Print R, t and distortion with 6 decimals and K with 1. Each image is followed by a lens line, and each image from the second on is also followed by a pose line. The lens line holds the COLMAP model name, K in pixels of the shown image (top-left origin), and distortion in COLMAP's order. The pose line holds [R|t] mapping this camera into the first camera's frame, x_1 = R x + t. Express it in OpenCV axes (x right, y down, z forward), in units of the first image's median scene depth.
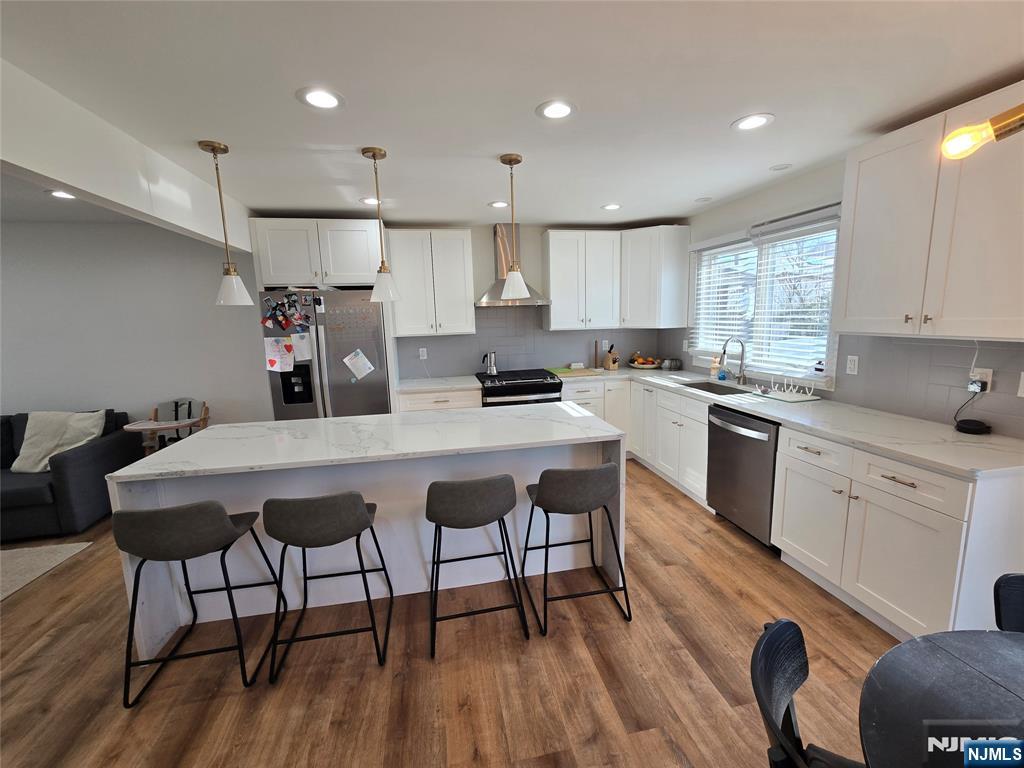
lens RADIAL K [[411.2, 0, 512.0], [0, 411.2, 384.0], [0, 0, 1]] dist [-0.001171, 0.000019]
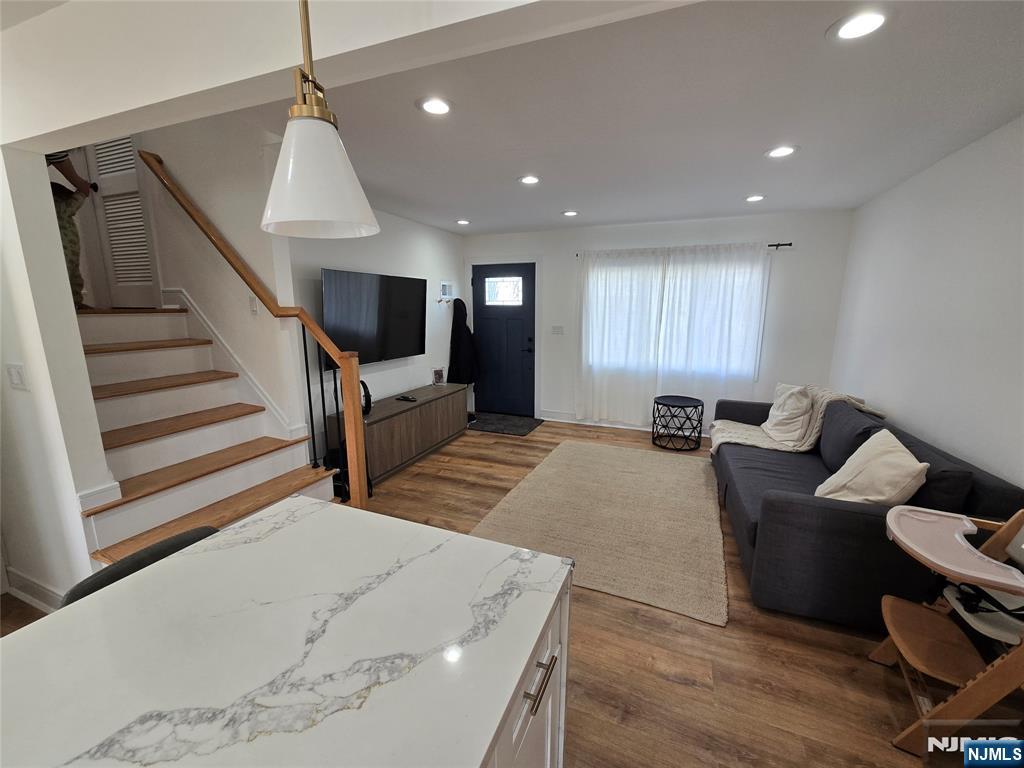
lens RADIAL K [[422.9, 0, 512.0], [0, 422.9, 384.0], [0, 0, 1]] dist [0.001454, -0.000094]
pose [[-0.555193, 0.180522, -0.811894, -0.301149], [-0.118366, 0.949076, 0.291966, -0.137208], [0.823256, 0.258198, -0.505553, 0.866418]]
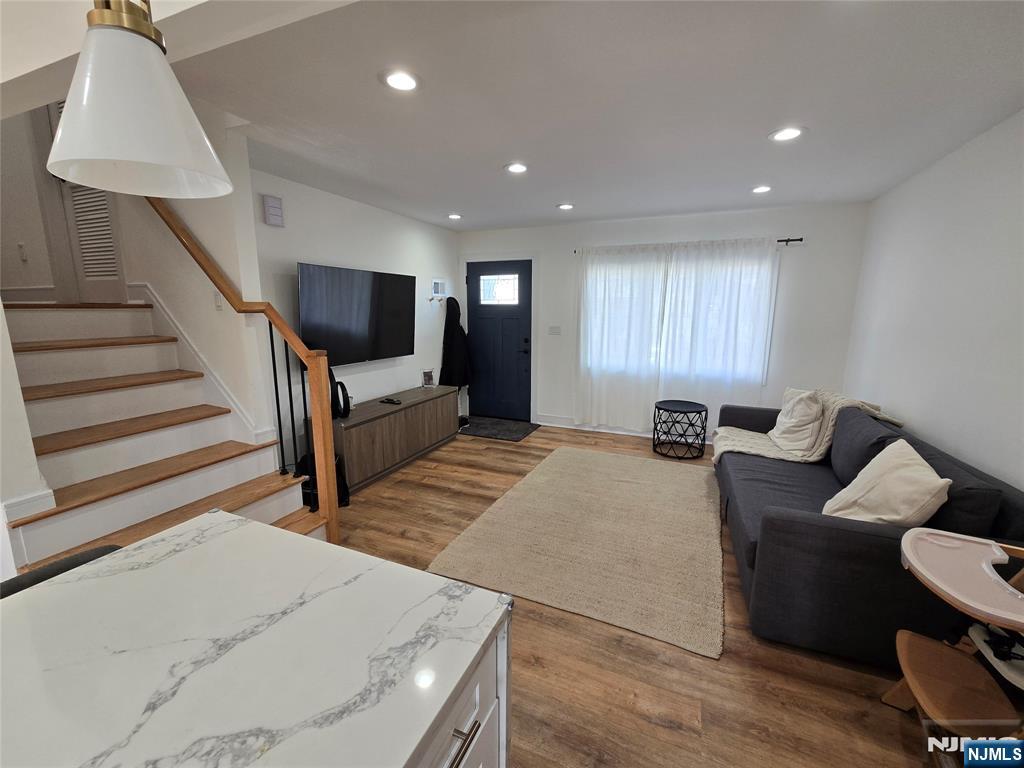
lens RADIAL K [[431.0, 0, 512.0], [0, 431.0, 384.0], [0, 0, 1]] dist [0.001165, 0.000692]
pose [[-0.570481, 0.170557, -0.803407, -0.368436], [-0.120094, 0.950364, 0.287030, -0.127315], [0.812483, 0.260229, -0.521681, 0.882787]]
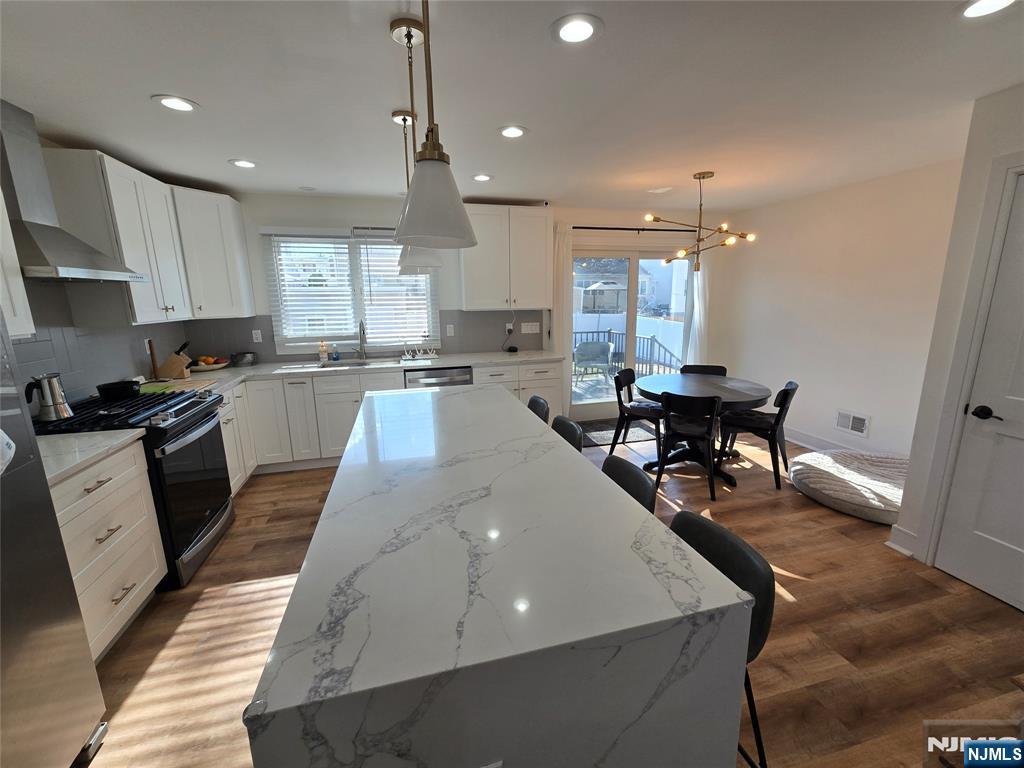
lens RADIAL K [[431.0, 0, 512.0], [0, 431.0, 384.0], [0, 0, 1]] dist [0.001165, 0.000692]
pose [[-0.057139, -0.178414, 0.982295, -0.740198], [0.174055, 0.967055, 0.185770, -0.089771], [-0.983077, 0.181588, -0.024202, 0.631302]]
